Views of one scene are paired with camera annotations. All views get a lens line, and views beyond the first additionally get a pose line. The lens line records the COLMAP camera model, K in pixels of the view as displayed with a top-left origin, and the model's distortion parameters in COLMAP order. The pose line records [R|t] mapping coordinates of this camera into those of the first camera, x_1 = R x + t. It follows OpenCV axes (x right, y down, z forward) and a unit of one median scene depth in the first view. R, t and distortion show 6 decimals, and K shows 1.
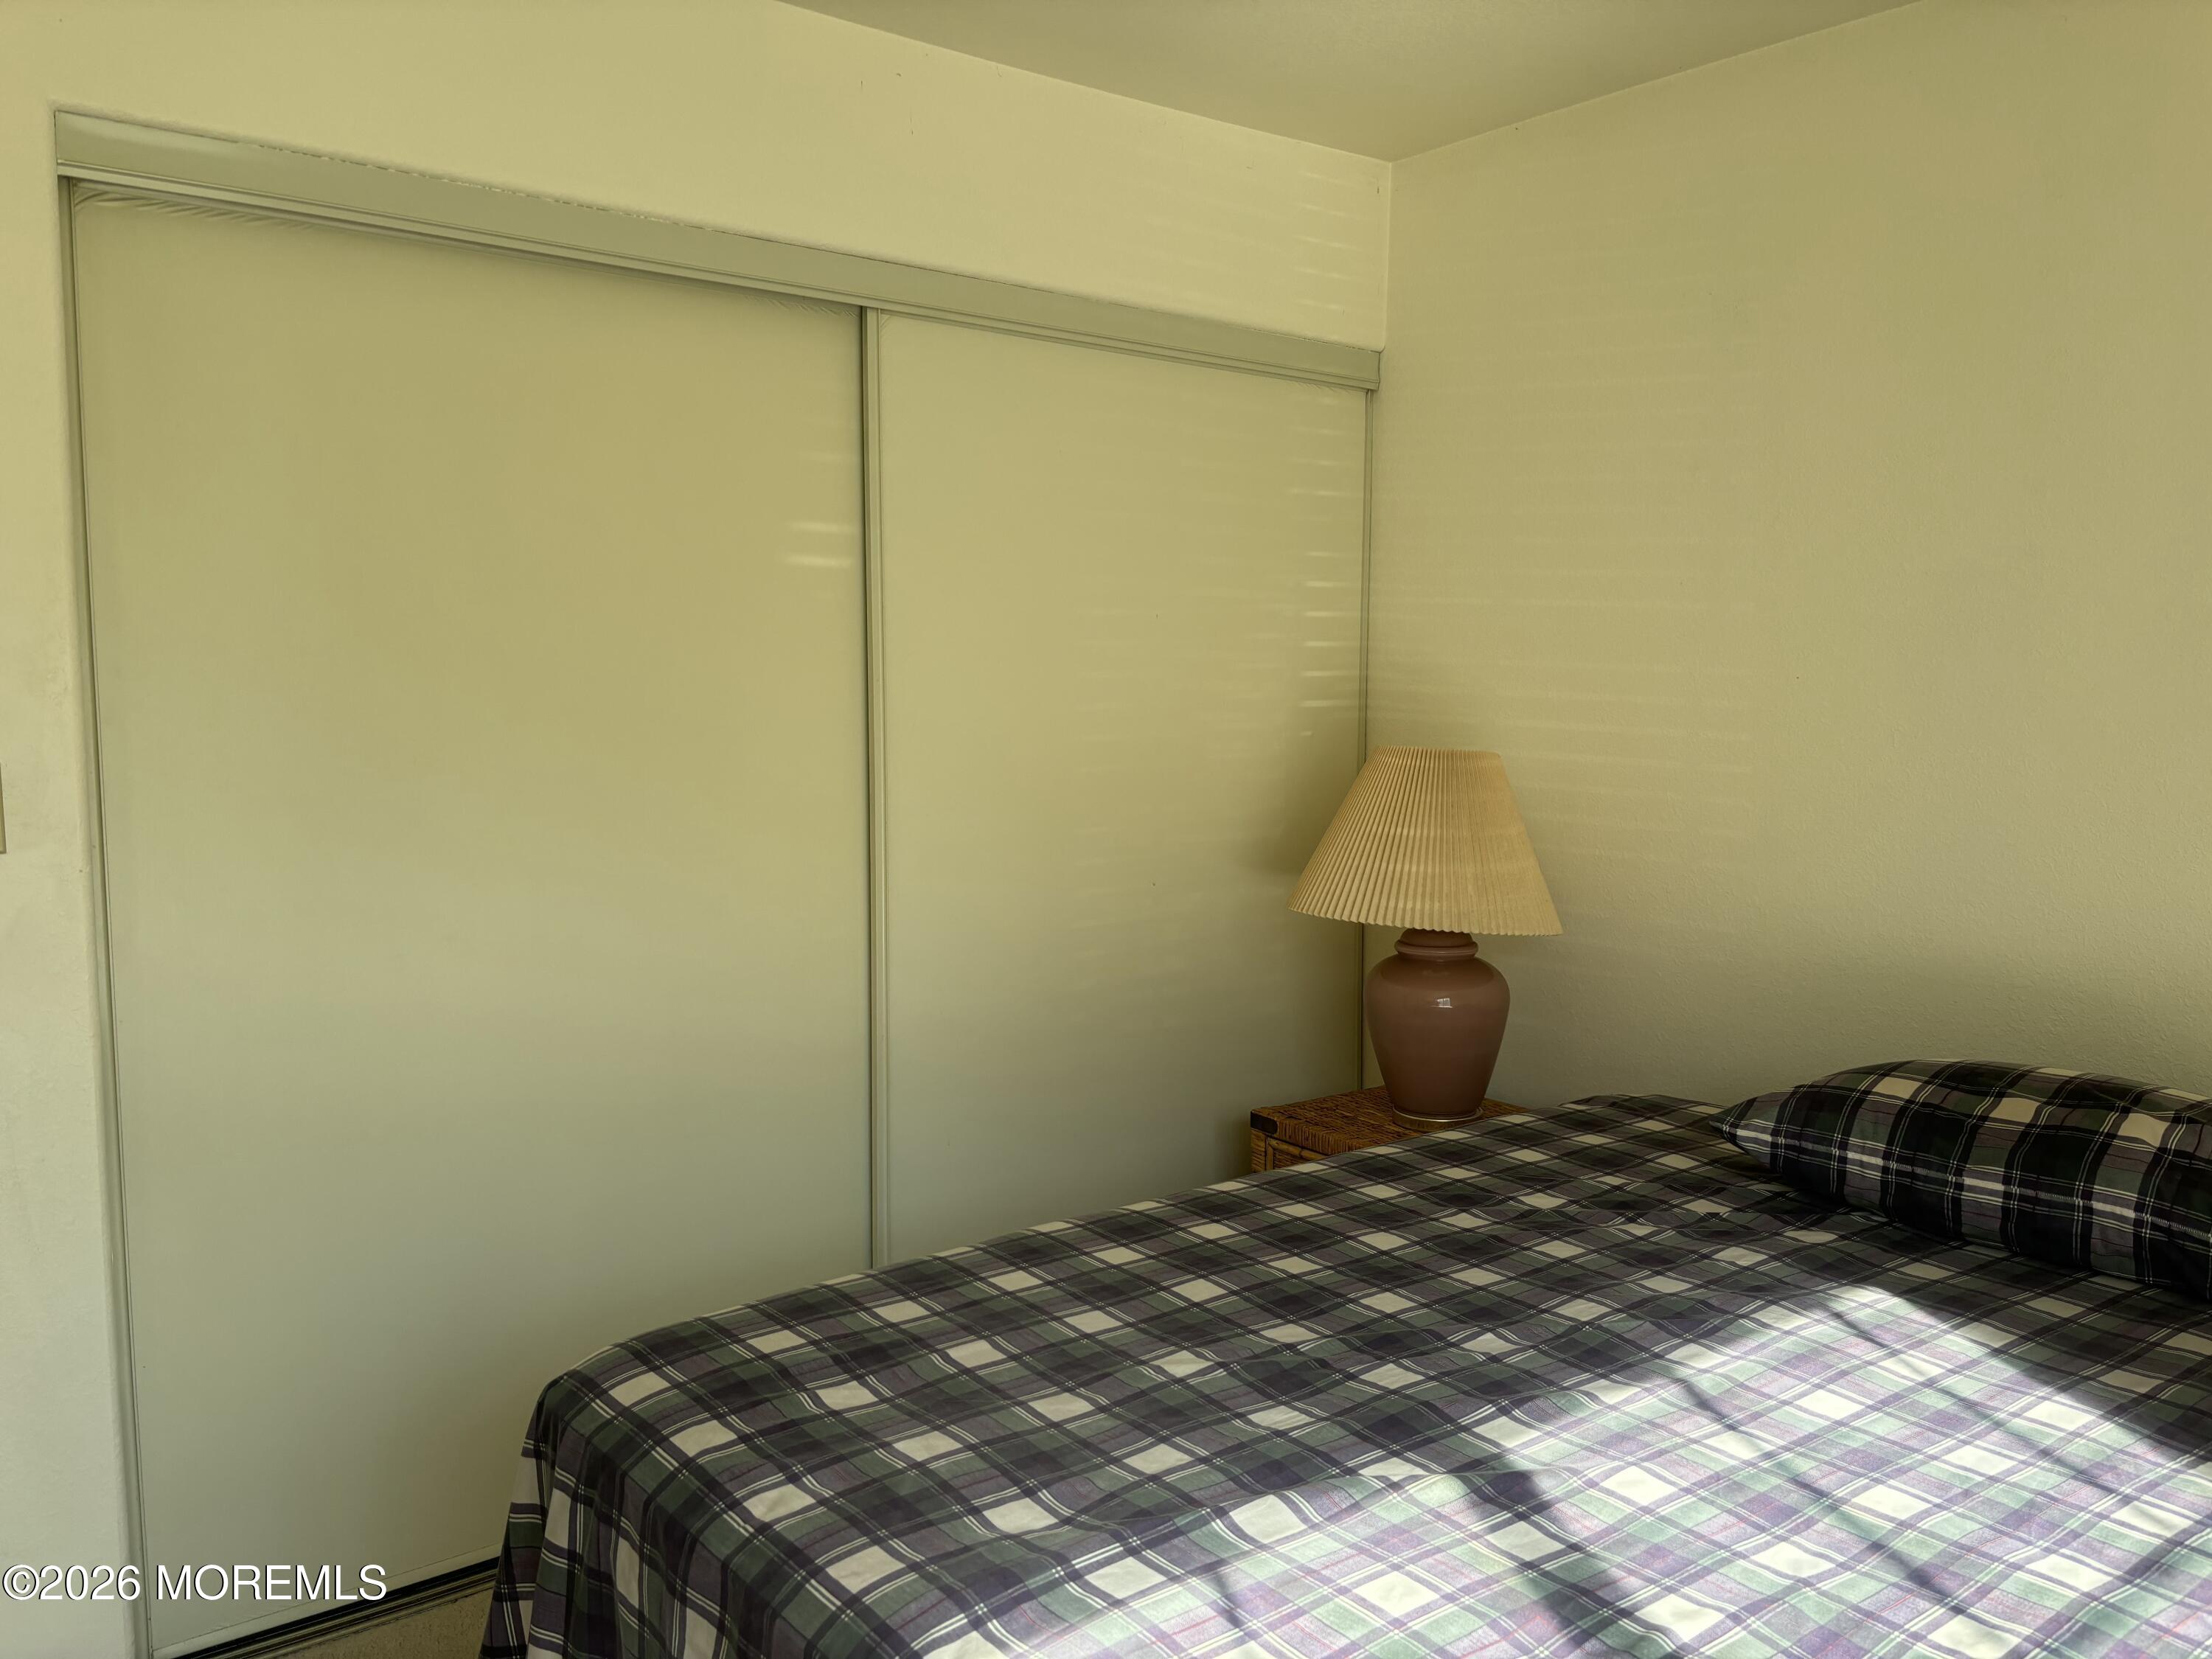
lens RADIAL K [[1680.0, 0, 1114.9], [0, 1680.0, 826.4], [0, 0, 1]] dist [0.152155, -0.188615]
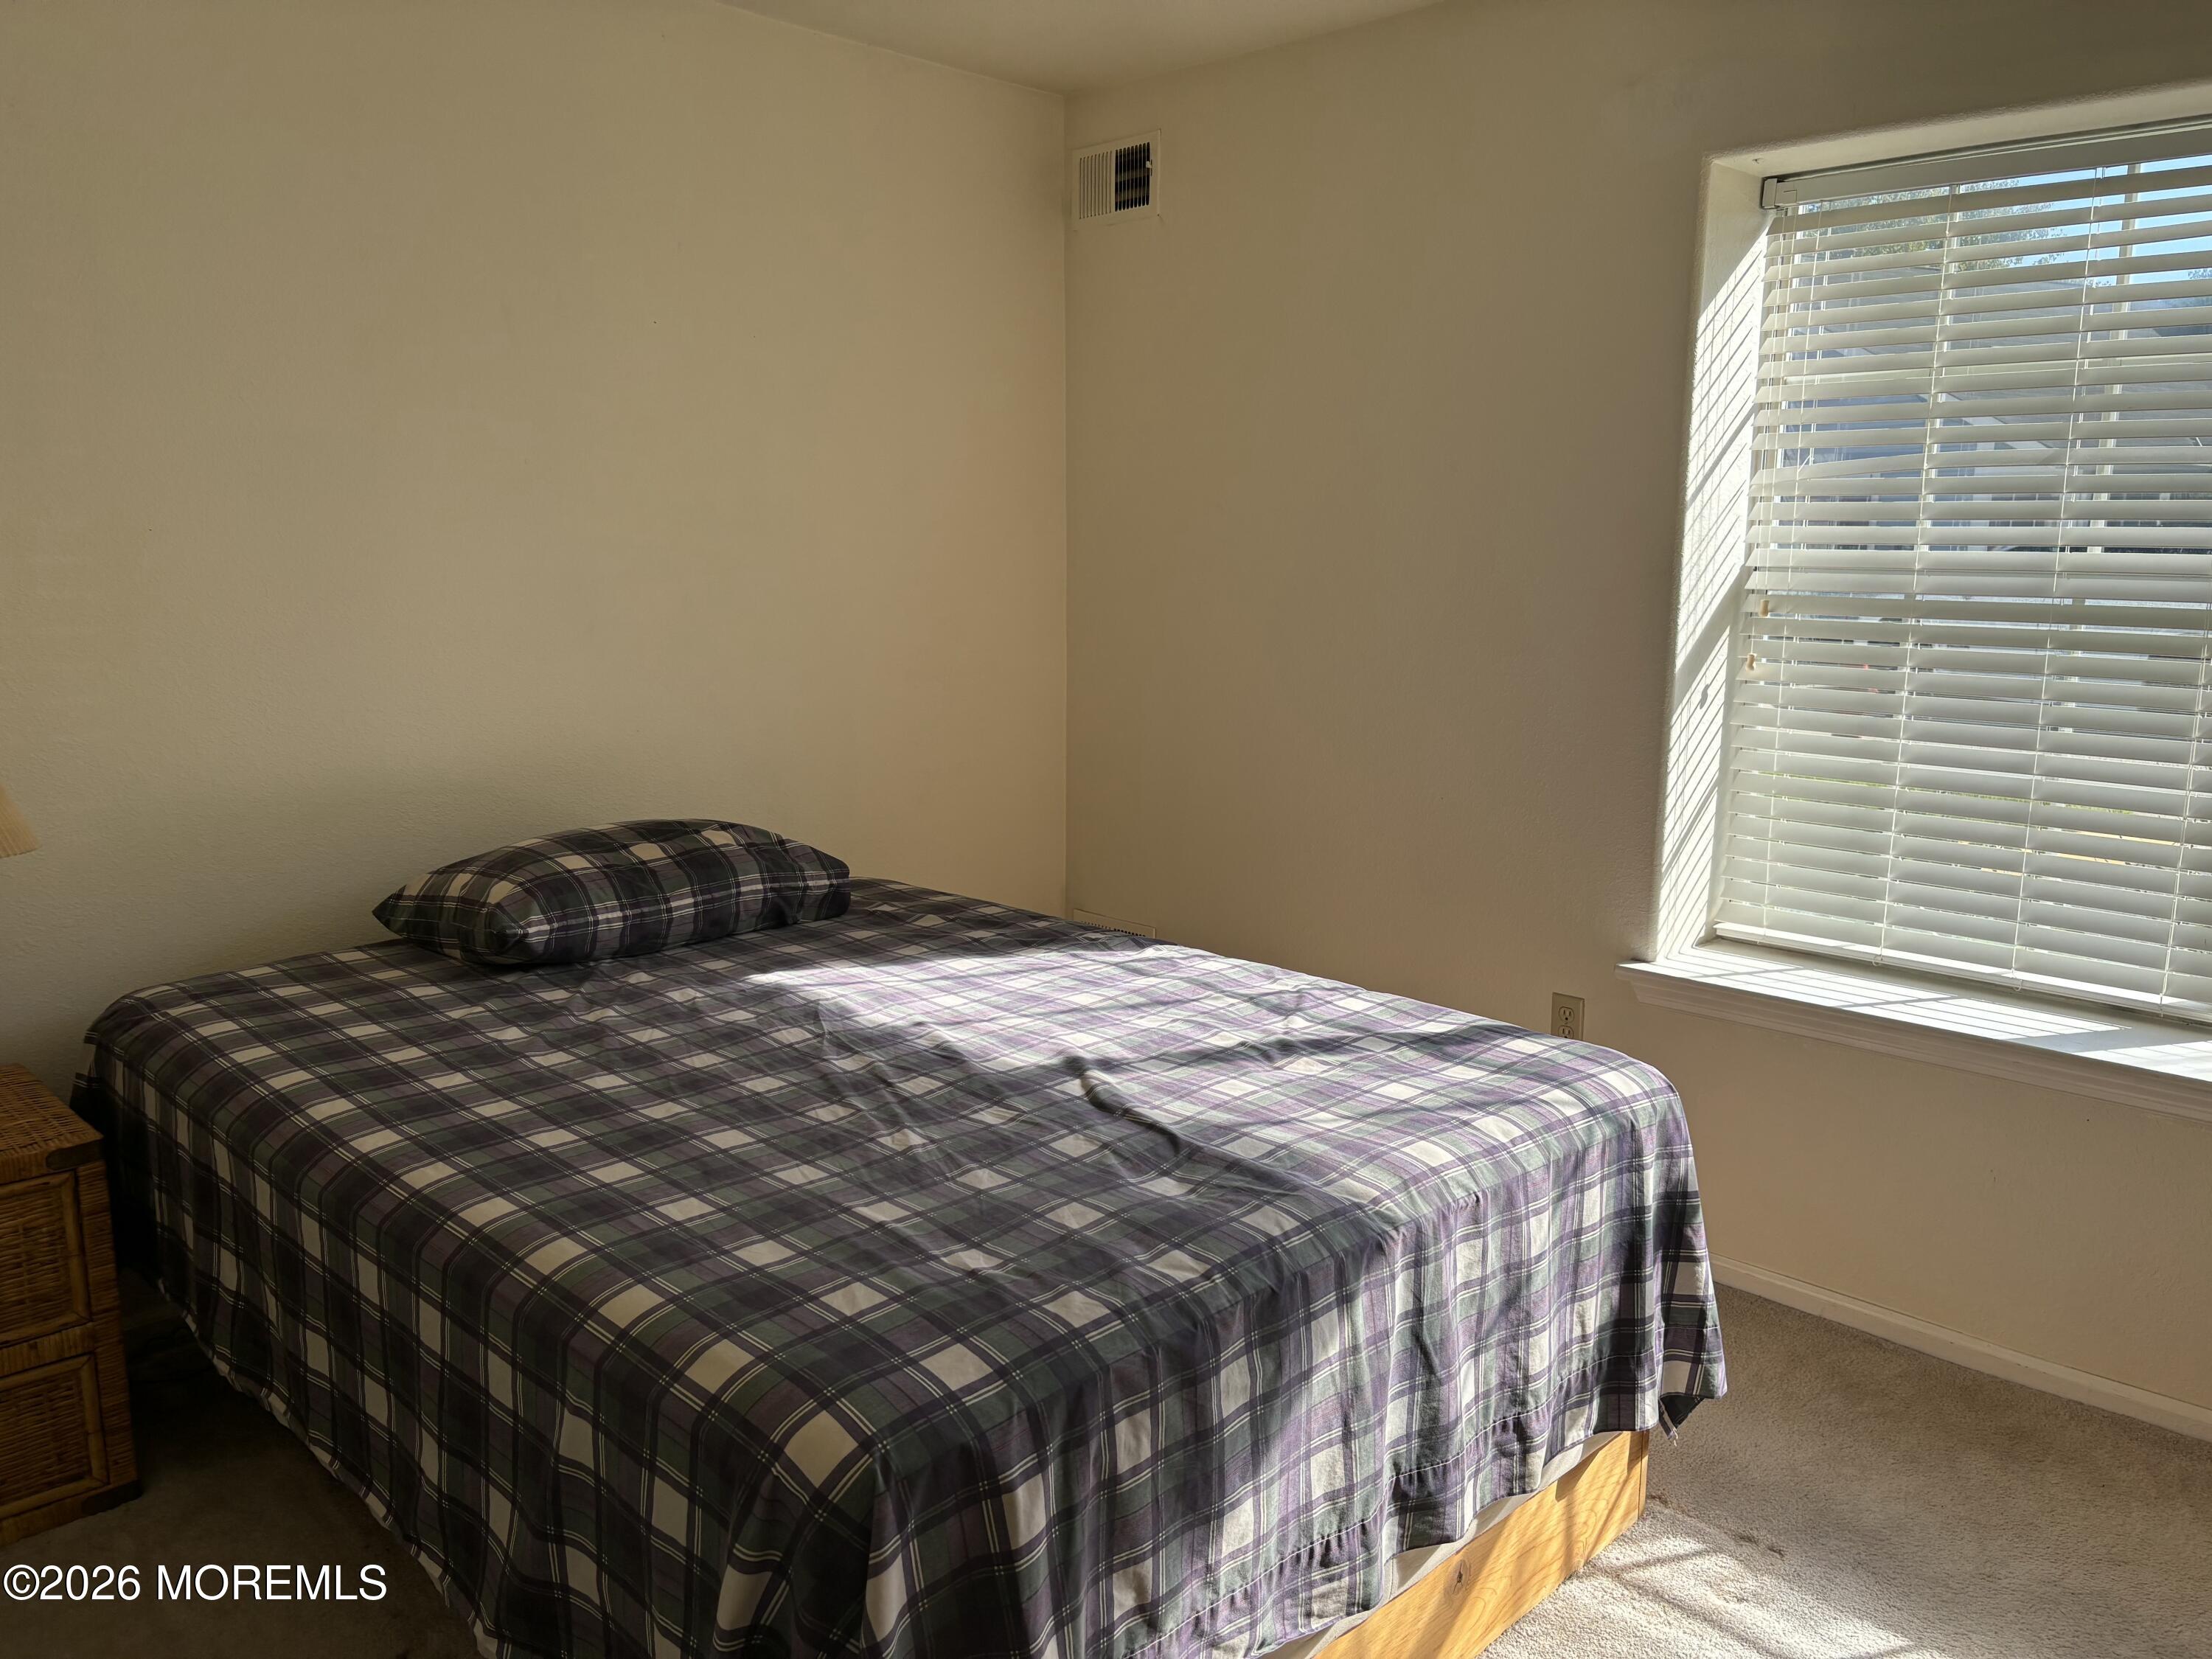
lens RADIAL K [[1680.0, 0, 1114.9], [0, 1680.0, 826.4], [0, 0, 1]] dist [0.152155, -0.188615]
pose [[-0.138660, -0.164898, 0.976515, -1.055501], [0.073372, 0.981620, 0.176178, -0.086165], [-0.987618, 0.096078, -0.124013, 0.966793]]
